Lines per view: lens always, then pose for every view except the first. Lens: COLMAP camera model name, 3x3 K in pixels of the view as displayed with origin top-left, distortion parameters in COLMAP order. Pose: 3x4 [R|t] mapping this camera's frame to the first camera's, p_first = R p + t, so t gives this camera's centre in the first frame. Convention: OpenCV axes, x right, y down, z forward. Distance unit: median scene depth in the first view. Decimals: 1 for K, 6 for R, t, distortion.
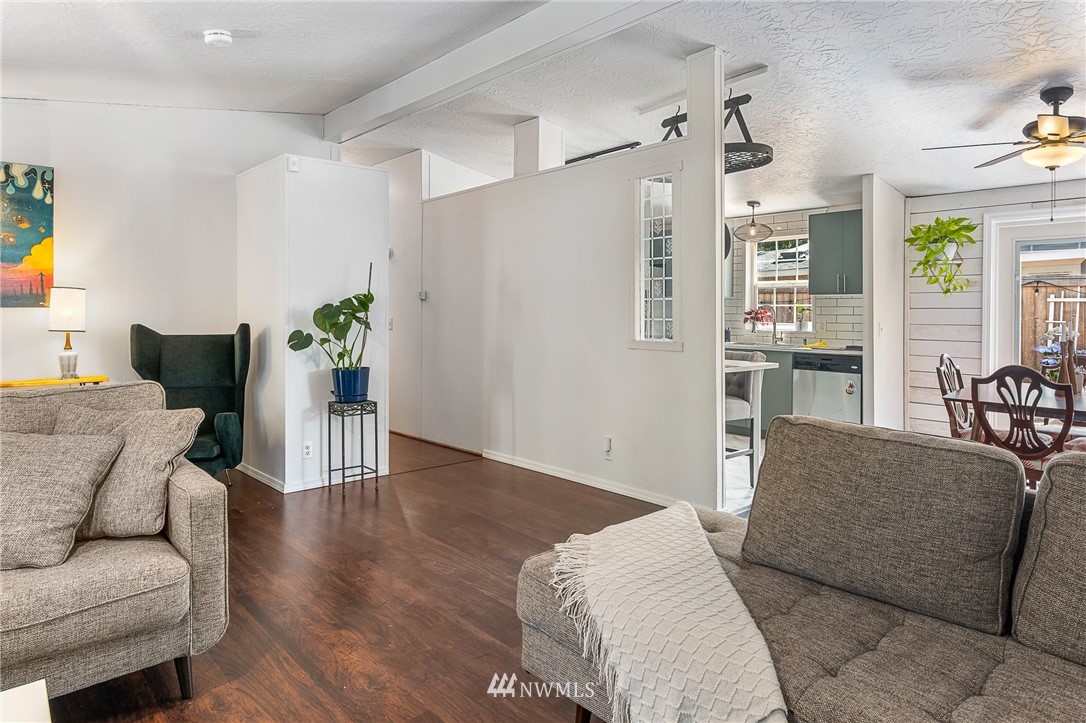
lens RADIAL K [[643.1, 0, 567.1], [0, 643.1, 308.6], [0, 0, 1]] dist [-0.000091, 0.001216]
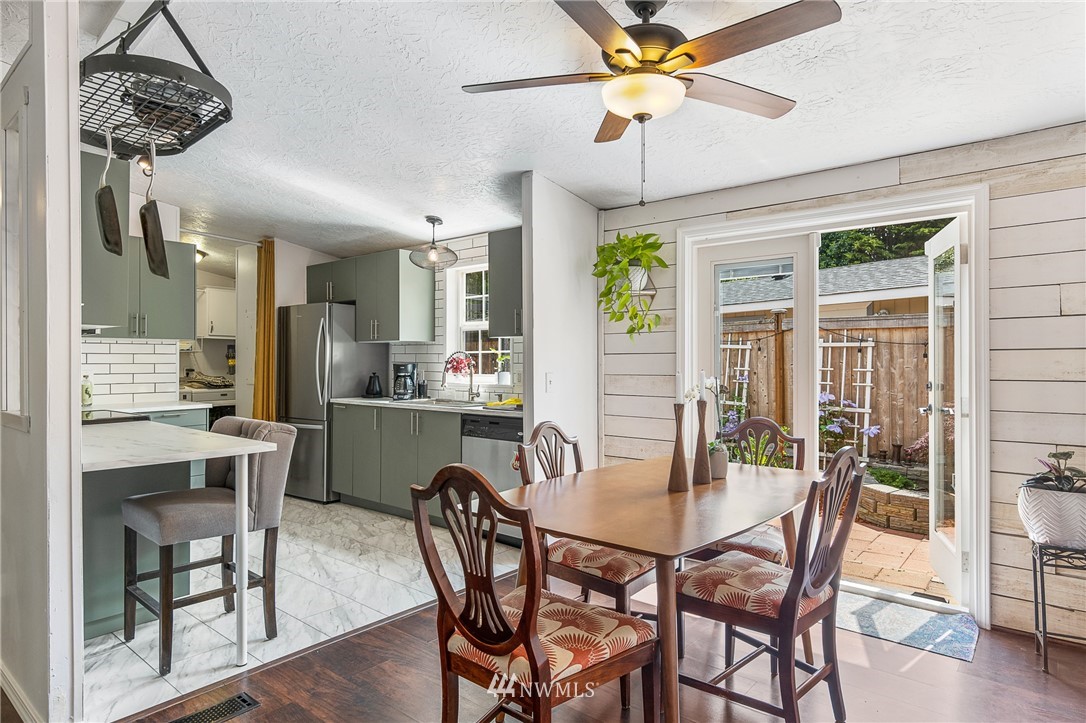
lens RADIAL K [[643.1, 0, 547.0], [0, 643.1, 359.6], [0, 0, 1]] dist [-0.000091, 0.001216]
pose [[0.991524, -0.005664, 0.129803, 0.389525], [0.005599, 0.999984, 0.000860, 0.005670], [-0.129805, -0.000126, 0.991539, 0.261989]]
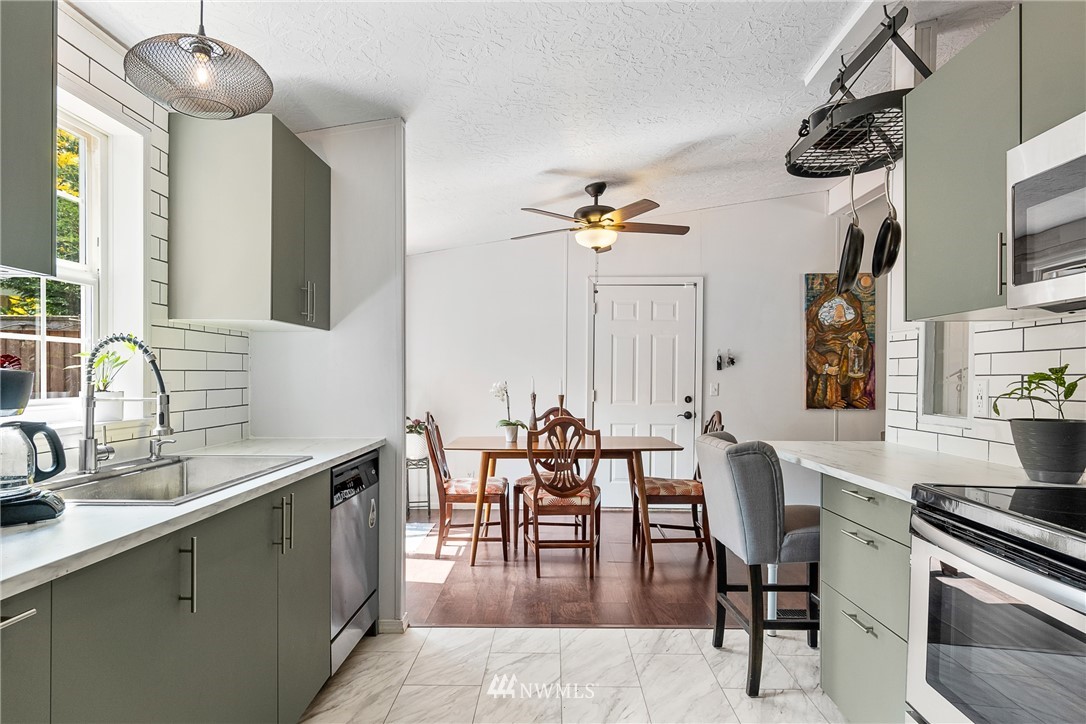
lens RADIAL K [[643.1, 0, 530.0], [0, 643.1, 379.7], [0, 0, 1]] dist [-0.000091, 0.001216]
pose [[-0.720317, -0.019339, 0.693376, -0.013034], [-0.013452, 0.999813, 0.013911, 0.009164], [-0.693515, 0.000692, -0.720442, 1.332306]]
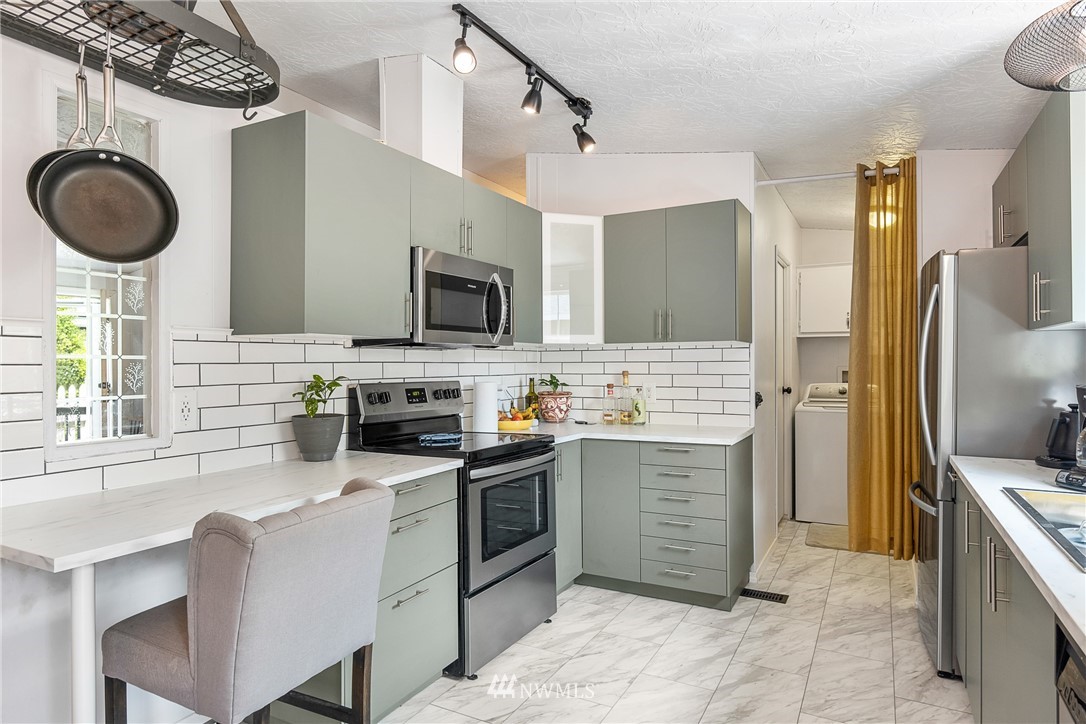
lens RADIAL K [[643.1, 0, 511.3], [0, 643.1, 362.7], [0, 0, 1]] dist [-0.000091, 0.001216]
pose [[0.311677, -0.007619, -0.950158, 0.535341], [0.010745, 0.999932, -0.004493, -0.003395], [0.950127, -0.008809, 0.311737, 0.865859]]
